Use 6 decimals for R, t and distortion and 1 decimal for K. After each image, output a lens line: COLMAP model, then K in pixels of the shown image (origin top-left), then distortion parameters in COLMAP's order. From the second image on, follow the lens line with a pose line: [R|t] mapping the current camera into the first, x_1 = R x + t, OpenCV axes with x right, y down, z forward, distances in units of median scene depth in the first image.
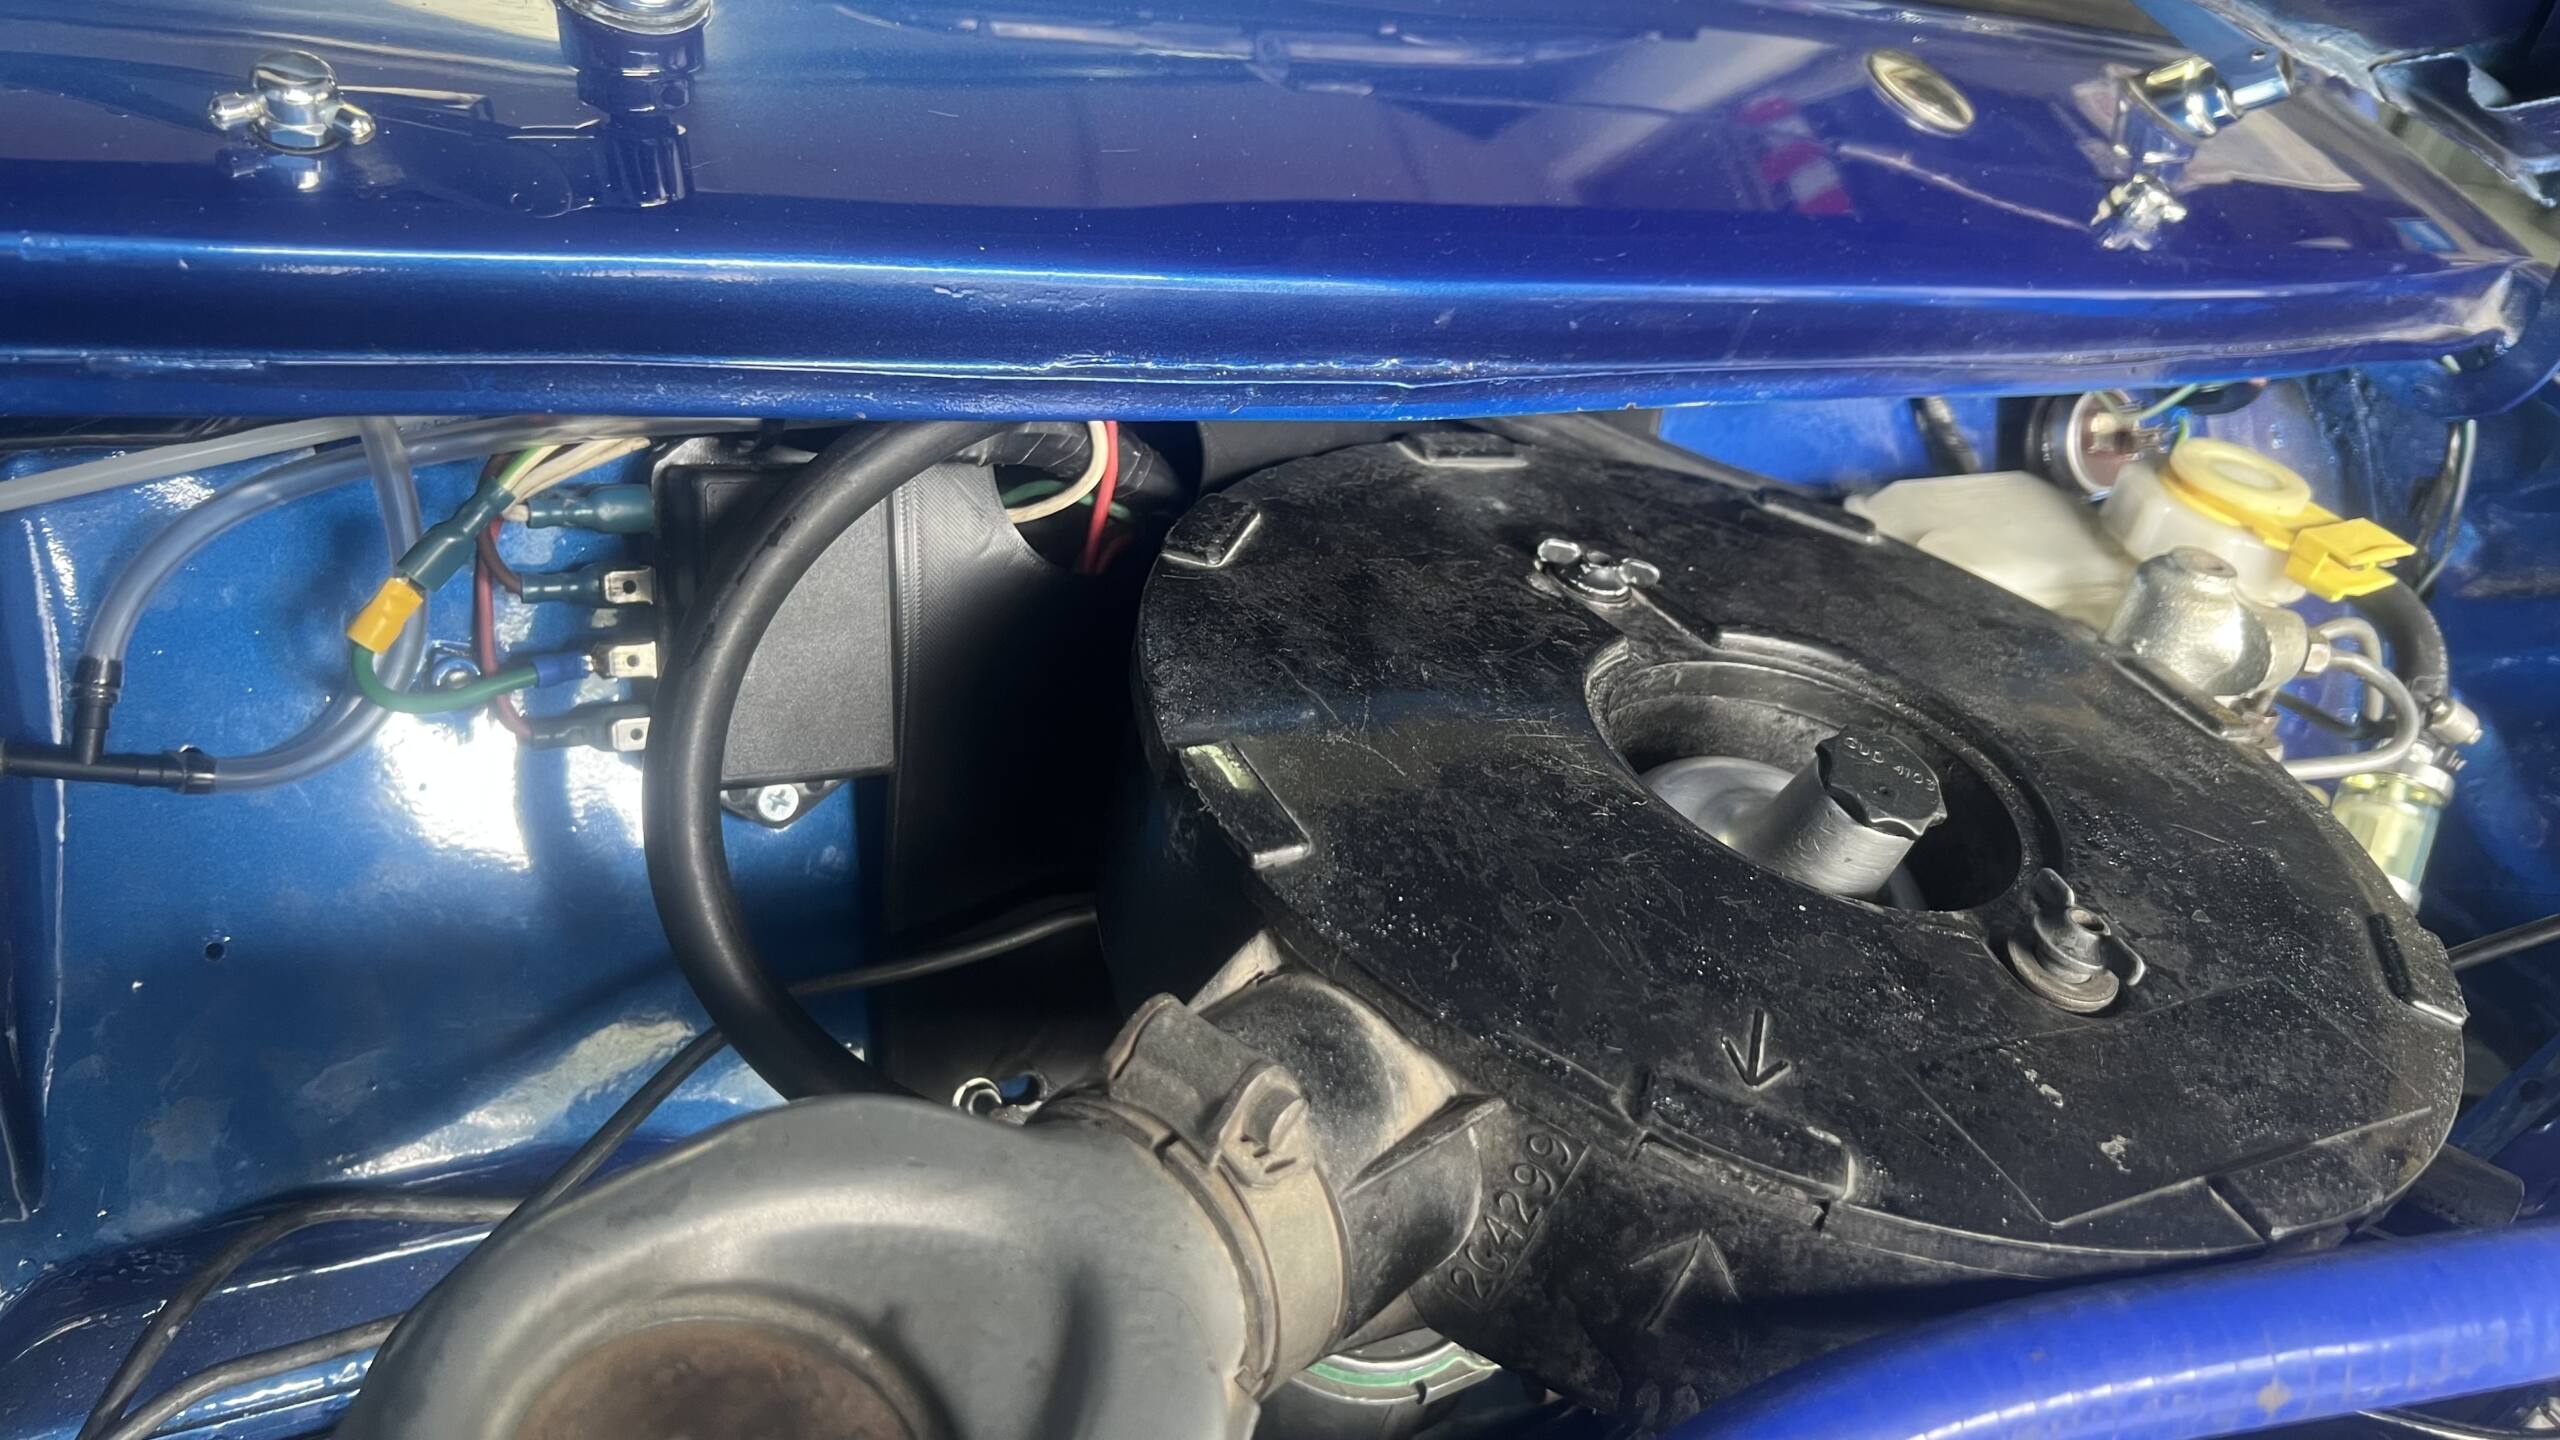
lens RADIAL K [[1814.1, 0, 1280.0], [0, 1814.1, 720.0], [0, 0, 1]] dist [0.001992, 0.001357]
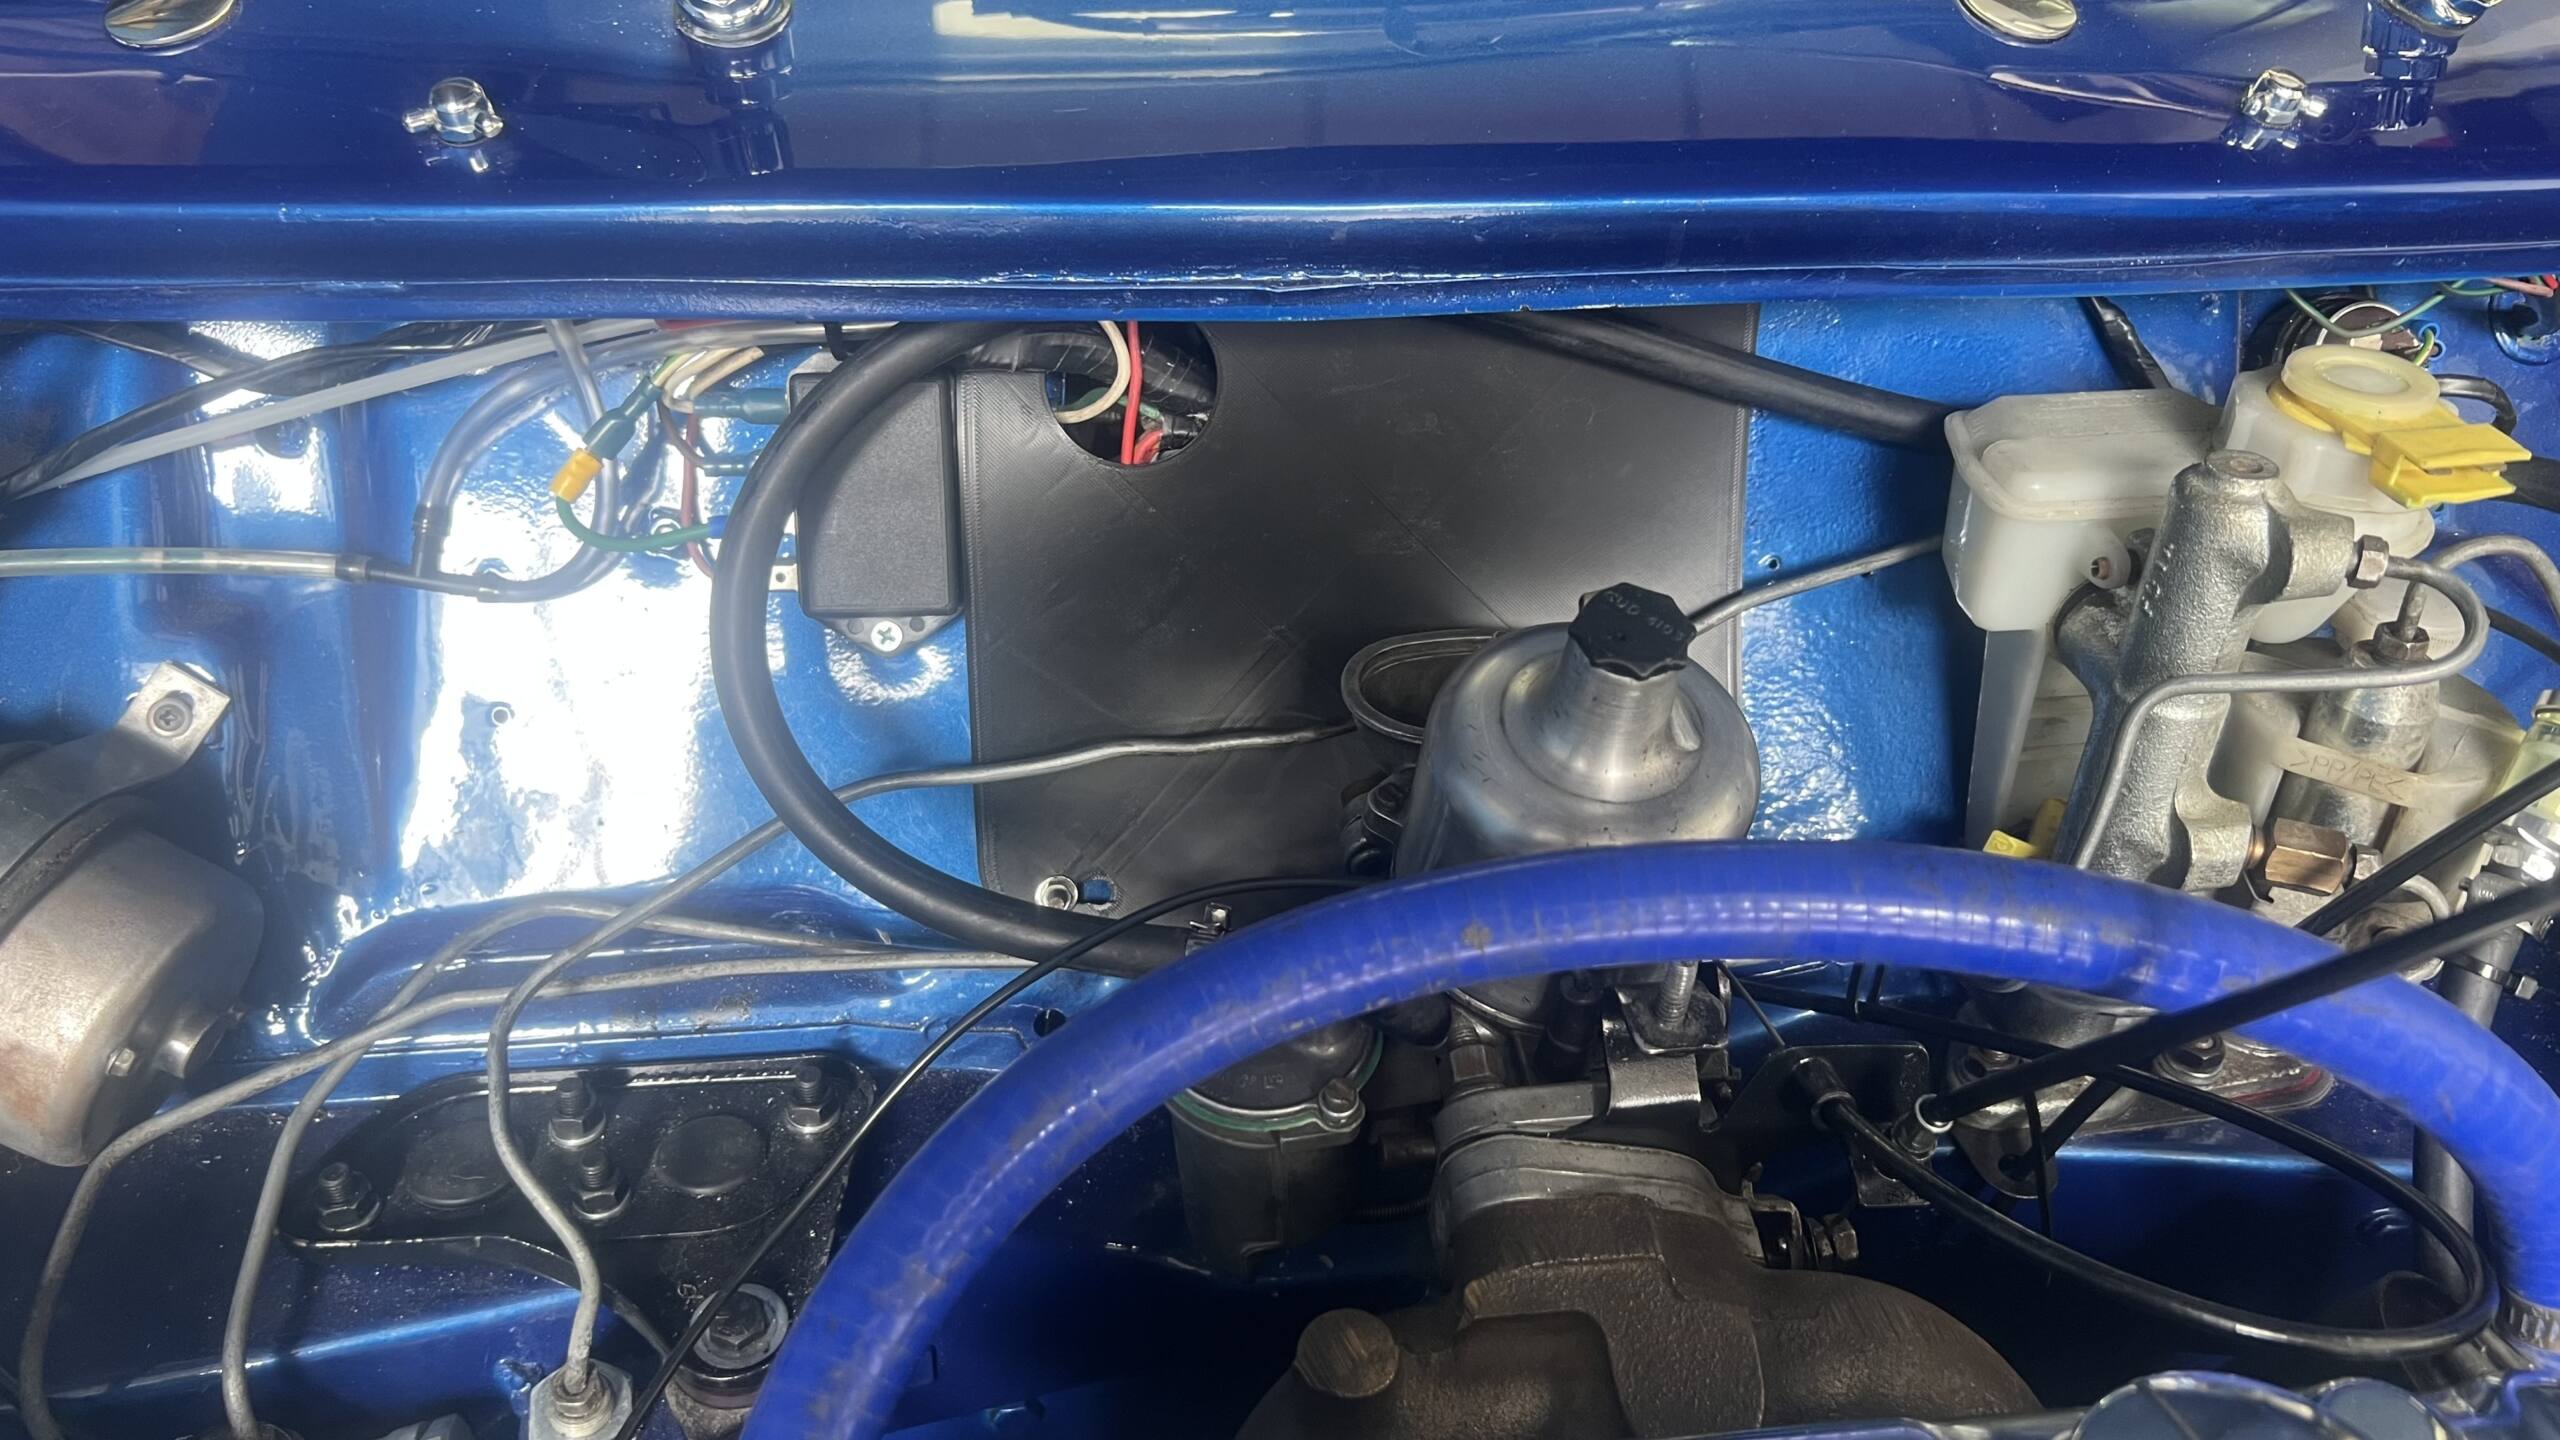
lens RADIAL K [[1814.1, 0, 1280.0], [0, 1814.1, 720.0], [0, 0, 1]] dist [0.001992, 0.001357]
pose [[0.933665, 0.050315, -0.354596, 0.447923], [-0.049335, 0.998712, 0.011812, 0.074743], [0.354734, 0.006465, 0.934945, -0.103642]]
